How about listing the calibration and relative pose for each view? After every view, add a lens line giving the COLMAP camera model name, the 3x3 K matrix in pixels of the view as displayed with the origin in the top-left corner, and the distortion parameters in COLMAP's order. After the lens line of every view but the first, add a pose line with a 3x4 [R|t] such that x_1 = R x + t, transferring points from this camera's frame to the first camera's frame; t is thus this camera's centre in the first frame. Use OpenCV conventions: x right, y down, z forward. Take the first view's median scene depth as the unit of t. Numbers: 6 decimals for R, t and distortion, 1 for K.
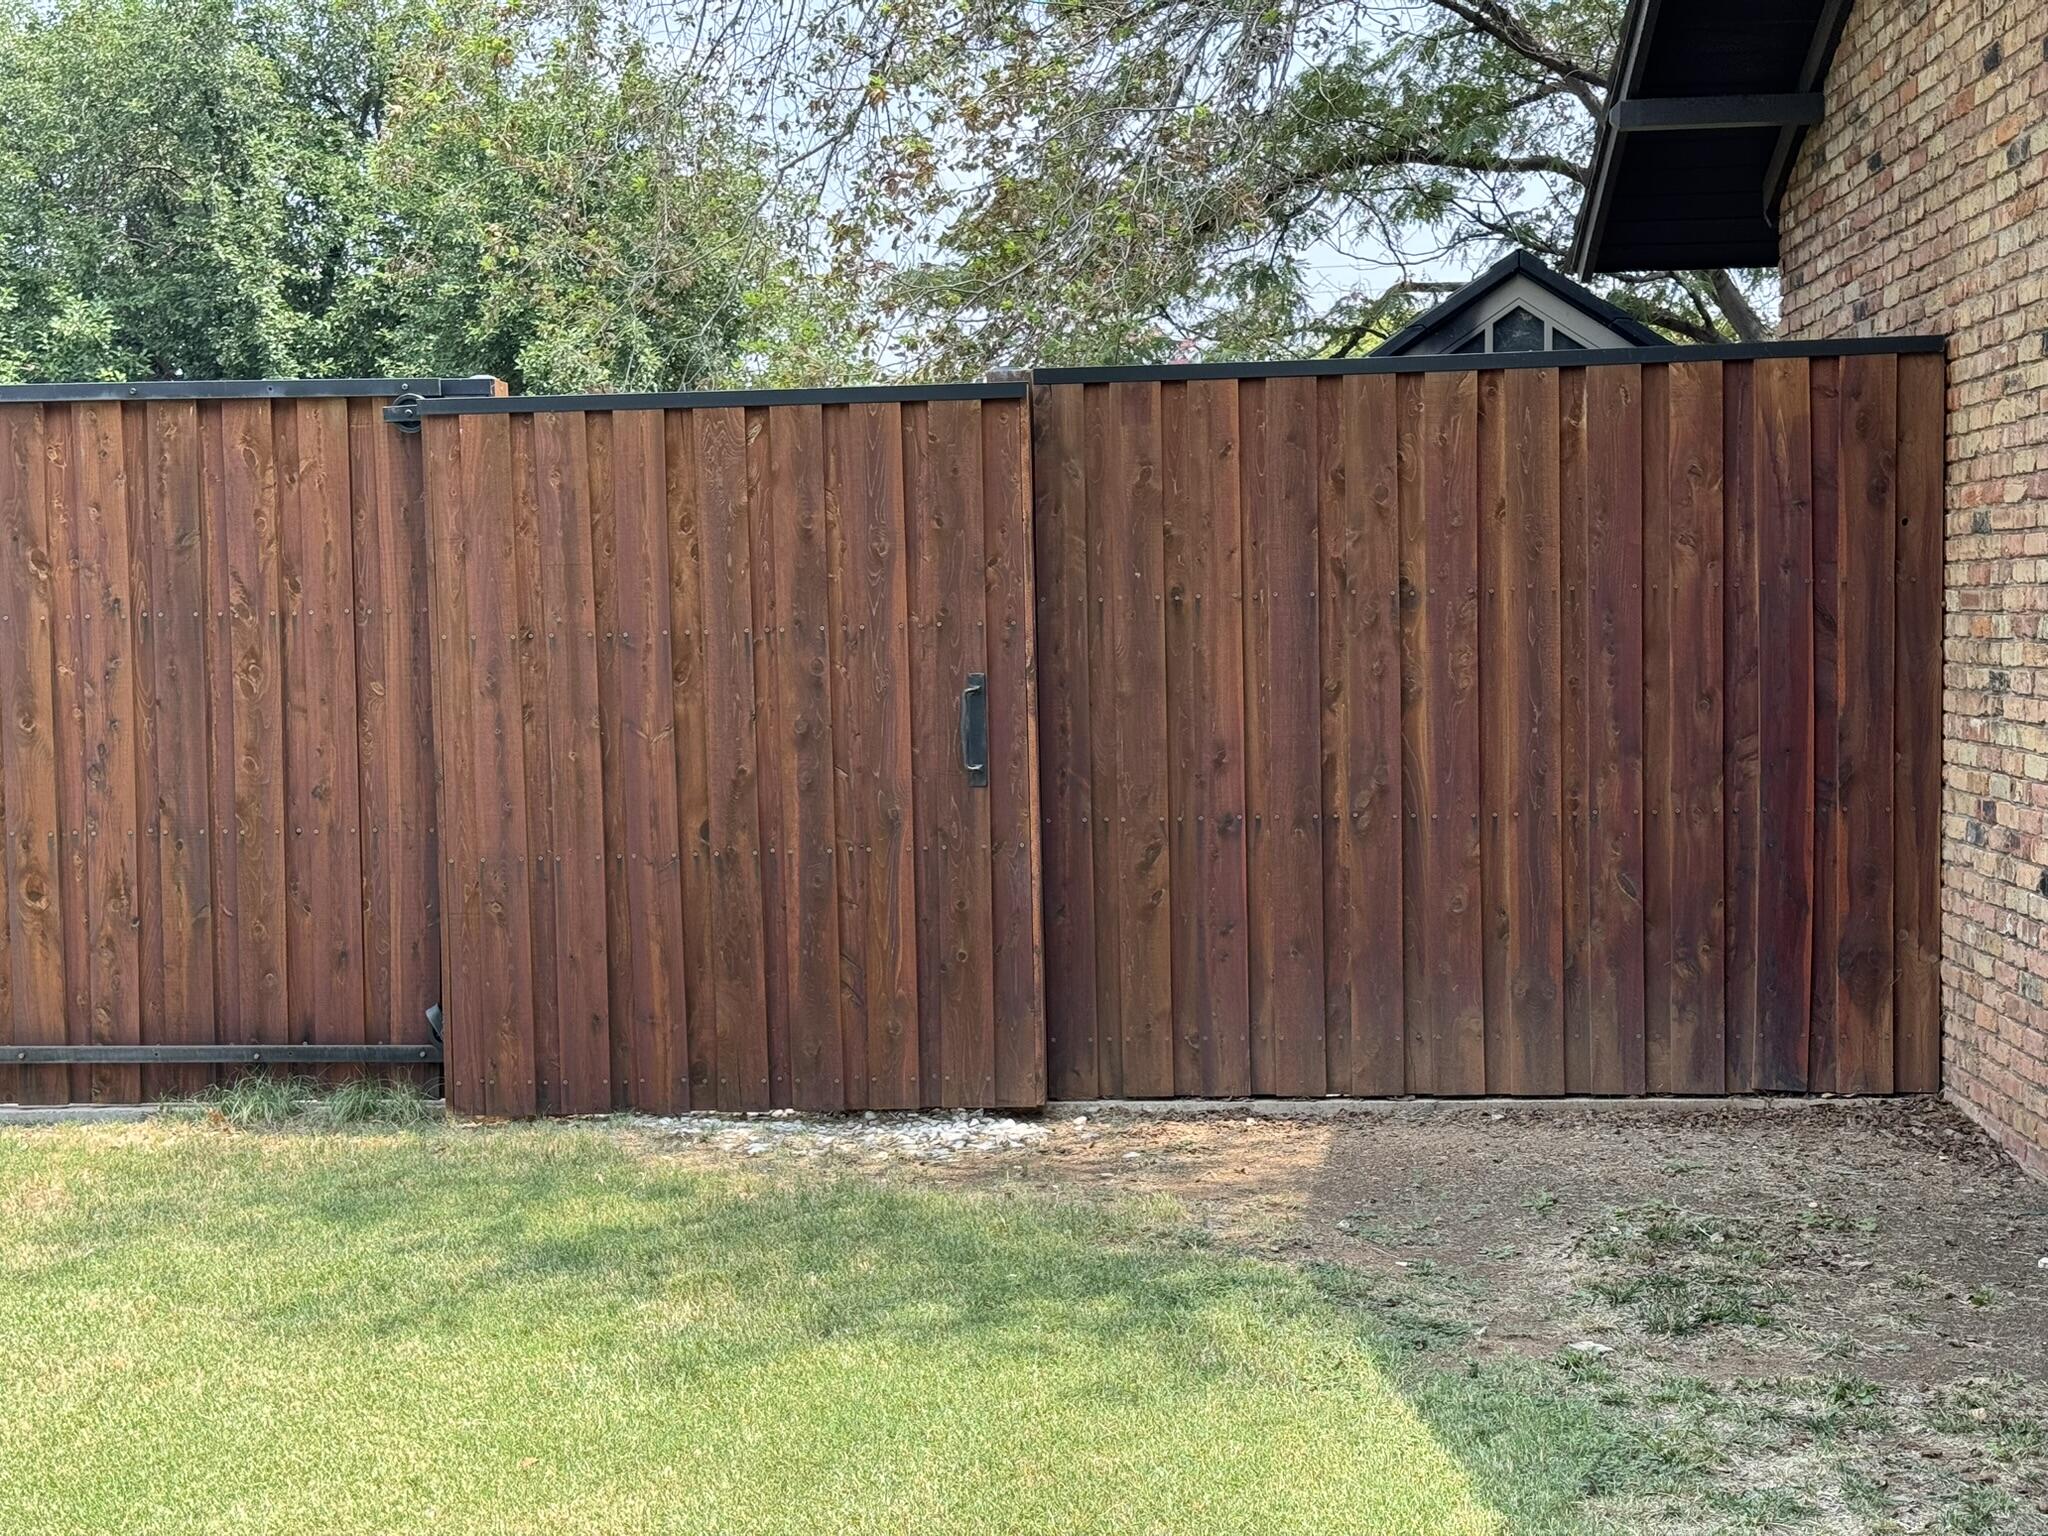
lens RADIAL K [[2882.8, 0, 1024.0], [0, 2882.8, 768.0], [0, 0, 1]] dist [0.298088, -0.876375]
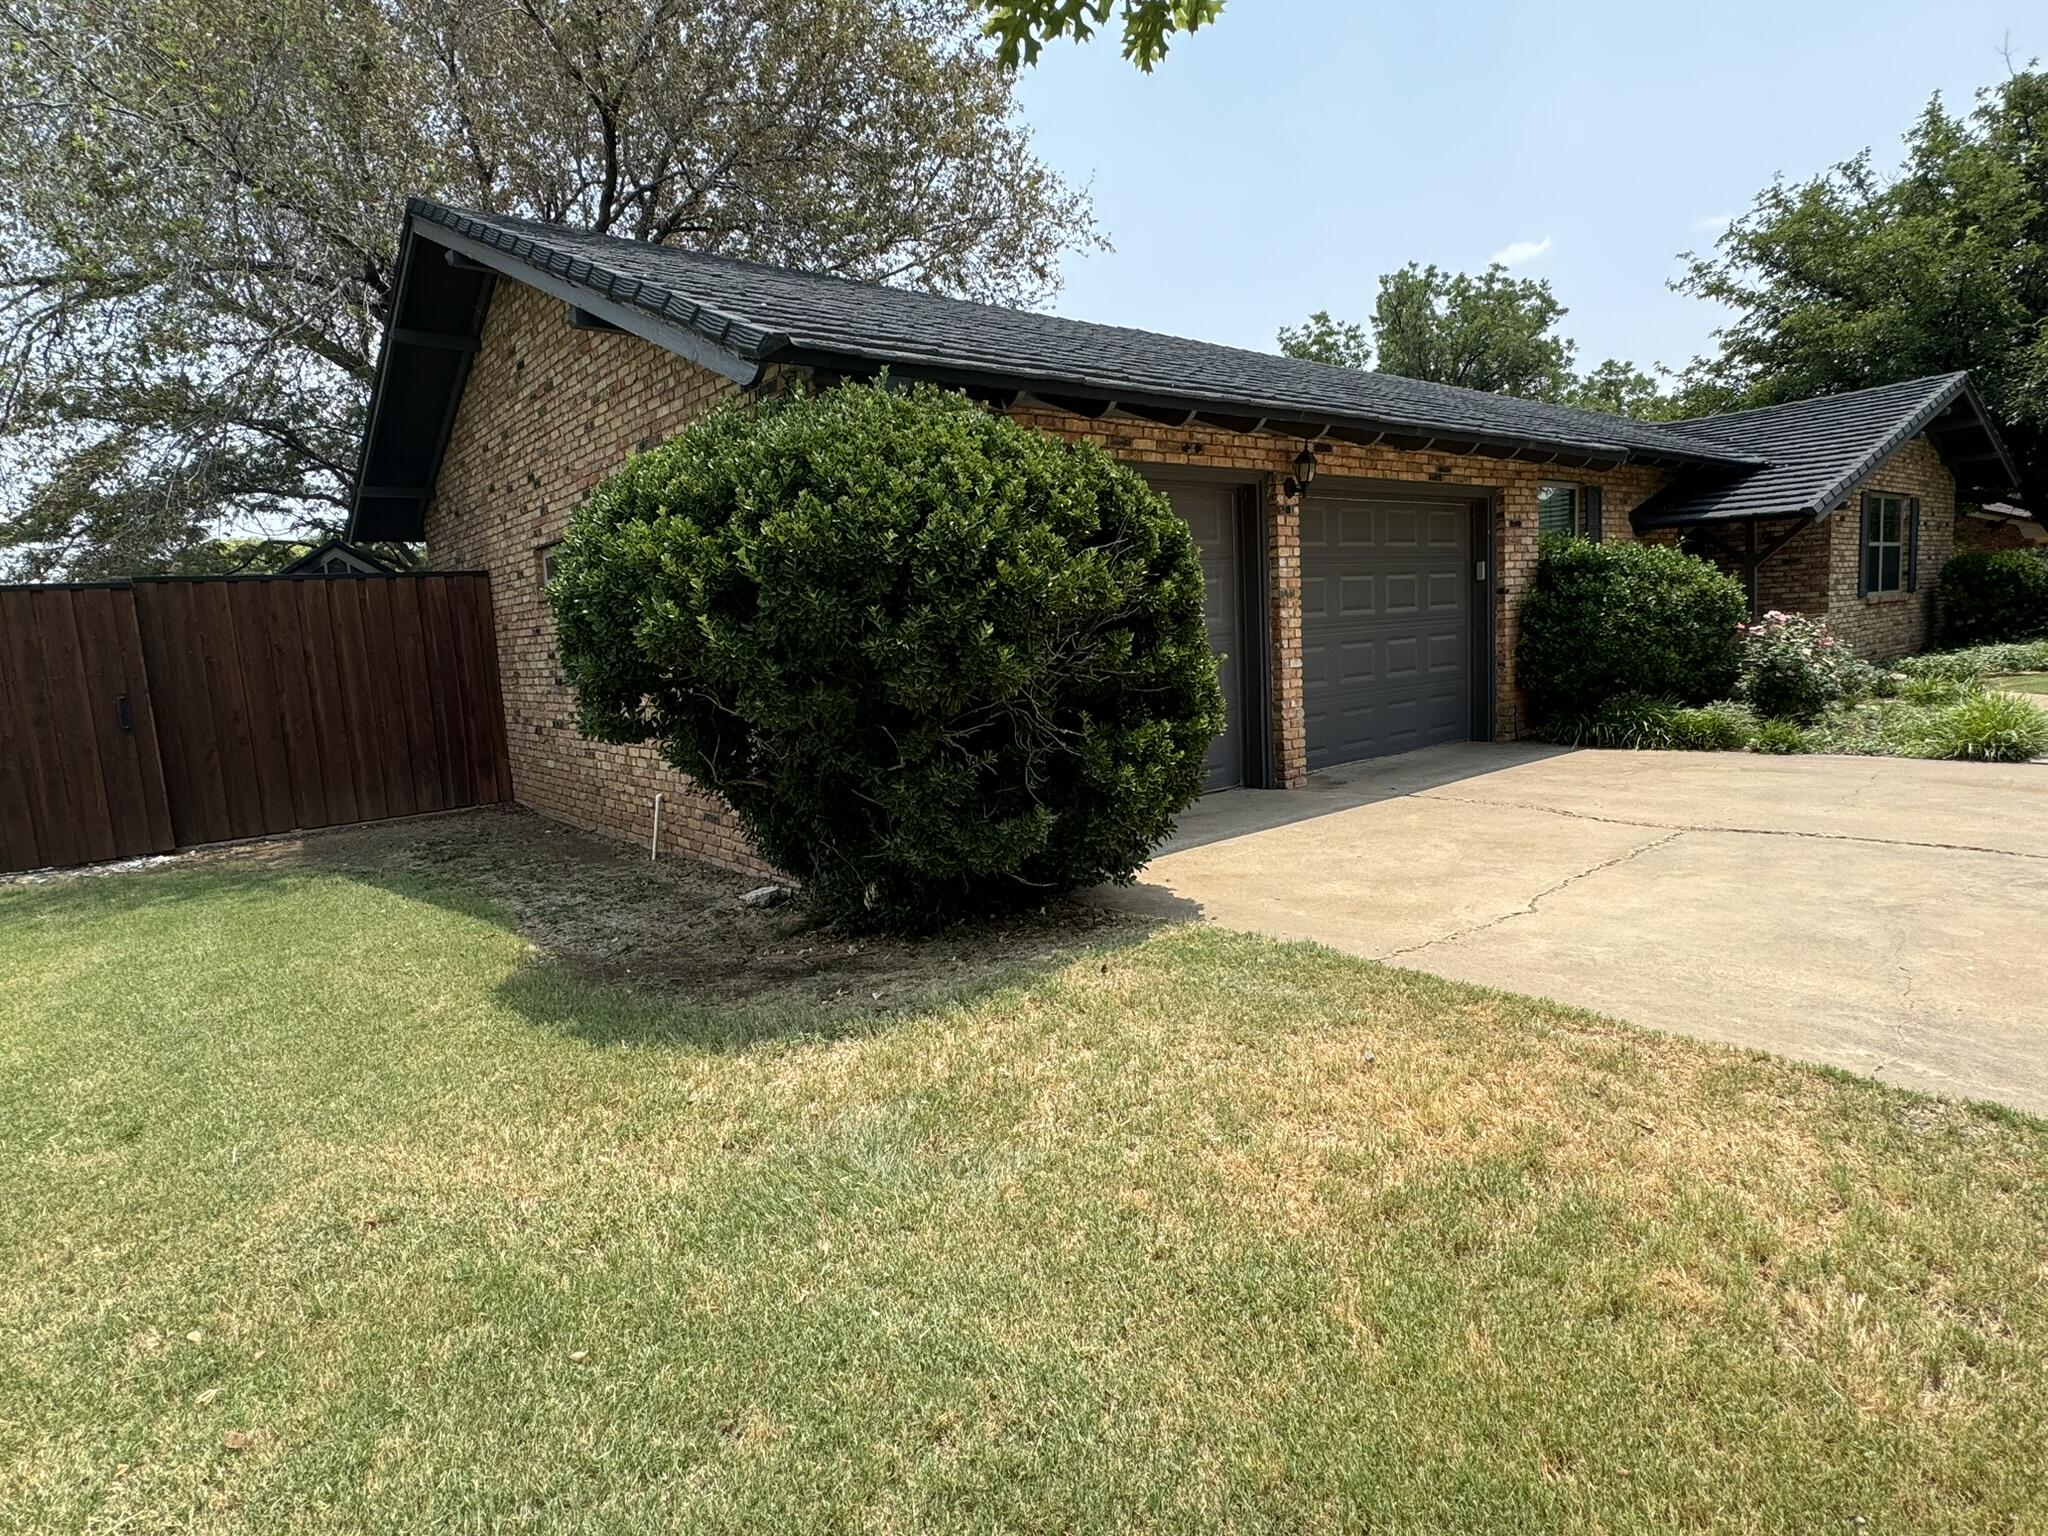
lens RADIAL K [[1070.3, 0, 1018.4], [0, 1070.3, 769.8], [0, 0, 1]] dist [0.000587, -0.000589]
pose [[0.728821, -0.114243, 0.675106, -0.087293], [0.079844, 0.993436, 0.081914, 0.023457], [-0.680033, -0.005798, 0.733159, -0.279529]]
